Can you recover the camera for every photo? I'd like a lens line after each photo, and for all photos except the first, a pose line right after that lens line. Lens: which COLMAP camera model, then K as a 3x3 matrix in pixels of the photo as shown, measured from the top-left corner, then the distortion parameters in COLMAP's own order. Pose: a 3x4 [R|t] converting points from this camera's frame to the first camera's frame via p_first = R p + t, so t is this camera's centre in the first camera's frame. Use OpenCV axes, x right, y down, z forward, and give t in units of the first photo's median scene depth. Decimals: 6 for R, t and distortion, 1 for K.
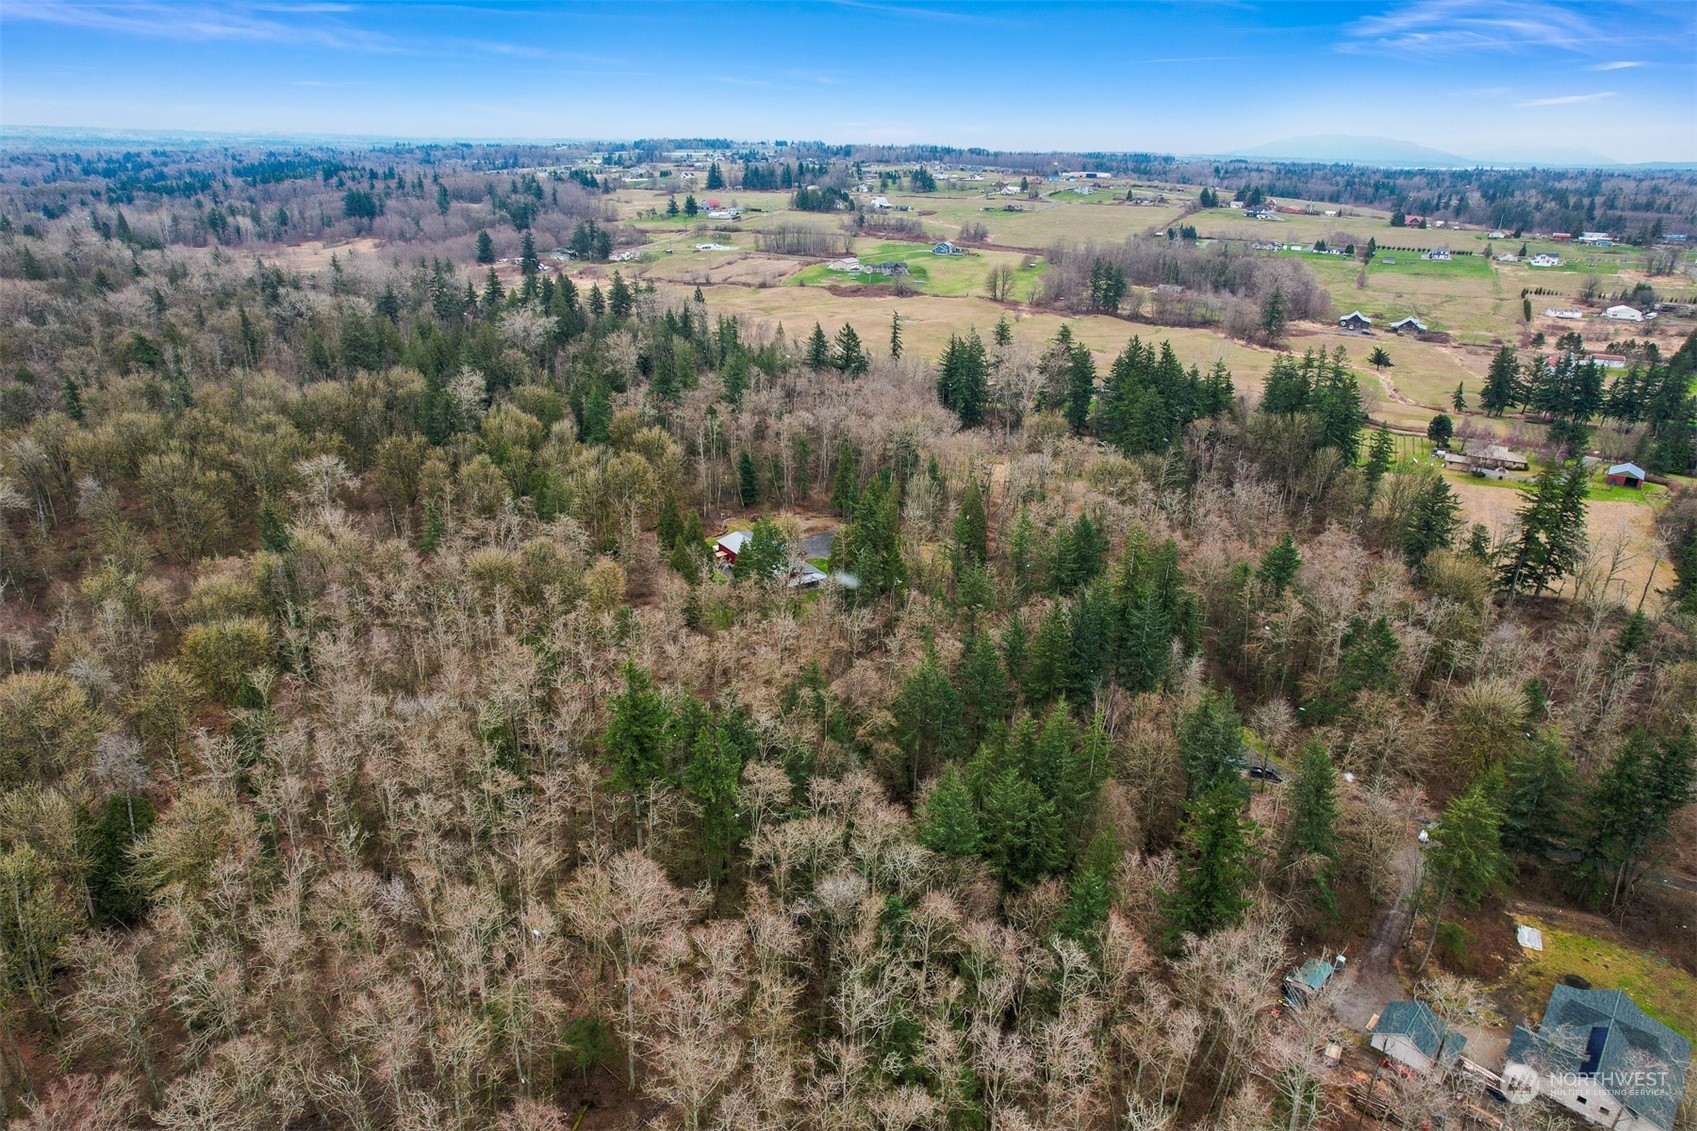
lens RADIAL K [[1083.7, 0, 845.7], [0, 1083.7, 570.3], [0, 0, 1]] dist [-0.081134, 0.075353]
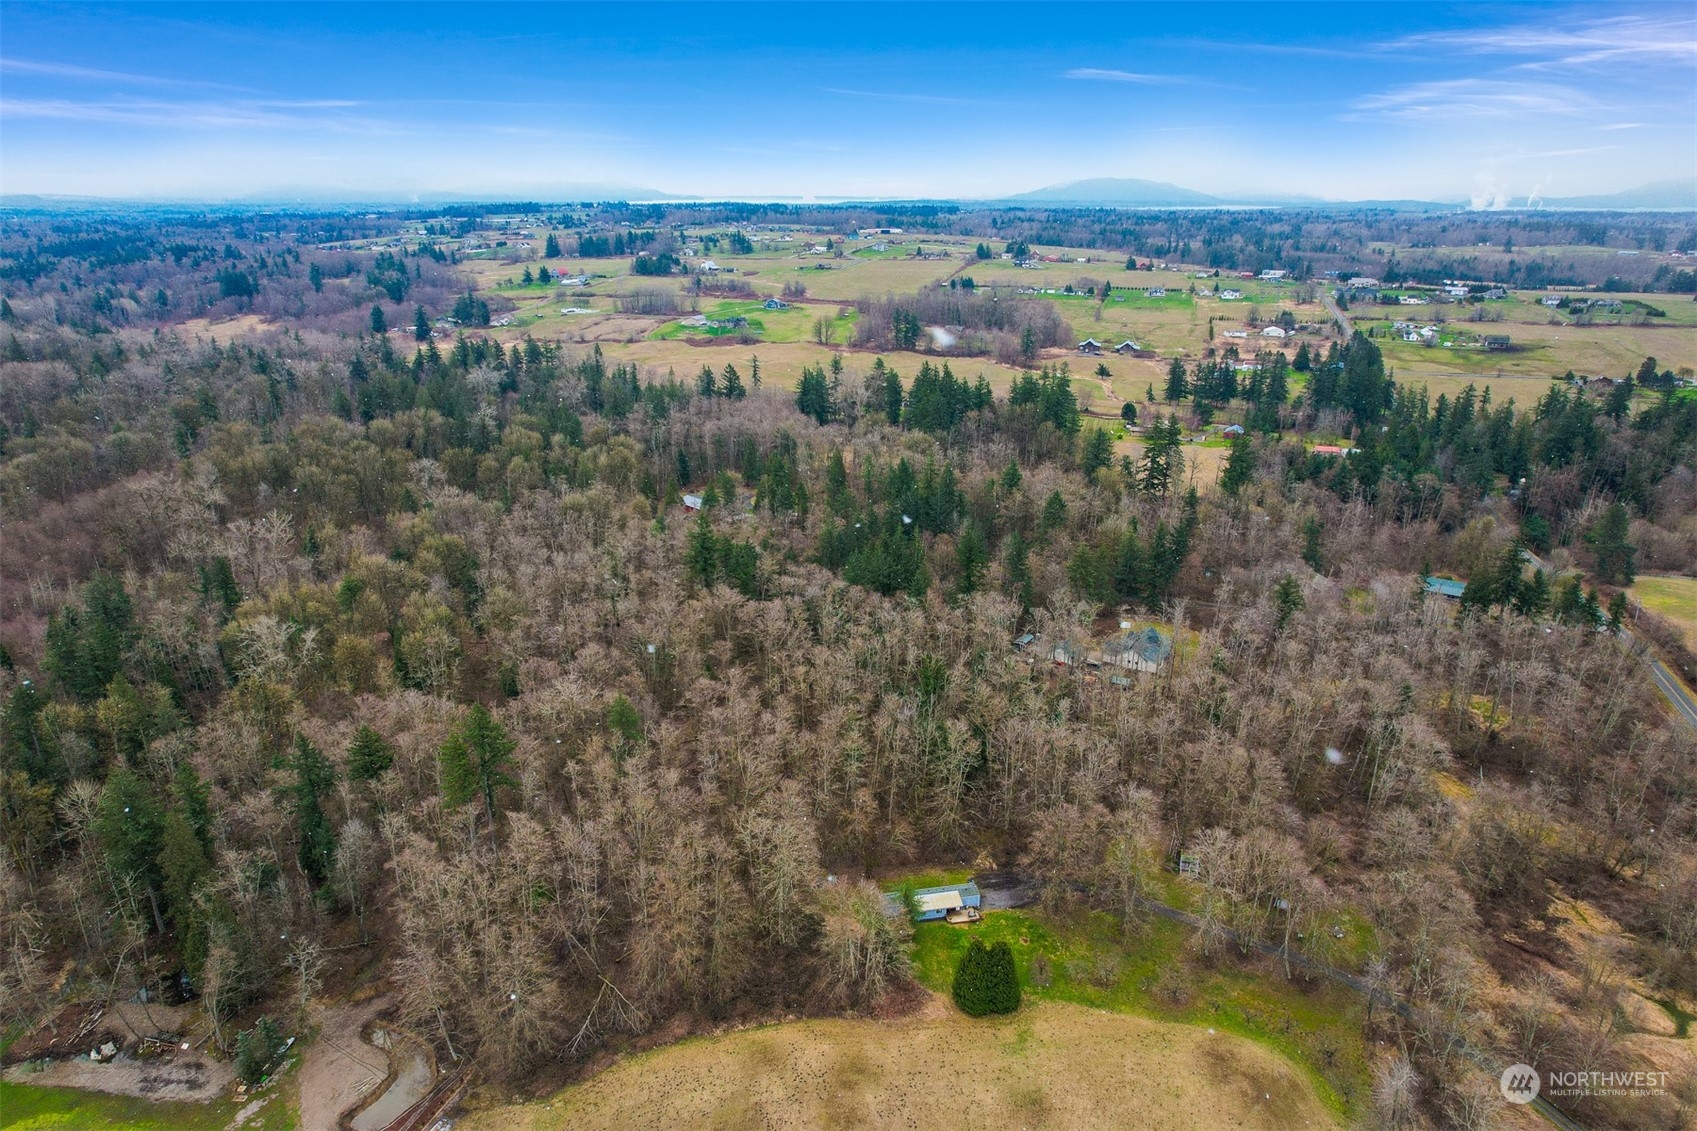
lens RADIAL K [[1083.7, 0, 845.7], [0, 1083.7, 570.3], [0, 0, 1]] dist [-0.081134, 0.075353]
pose [[0.983895, -0.077662, 0.160995, -0.053881], [0.084457, 0.995784, -0.035789, 0.059001], [-0.157537, 0.048810, 0.986306, -0.230429]]
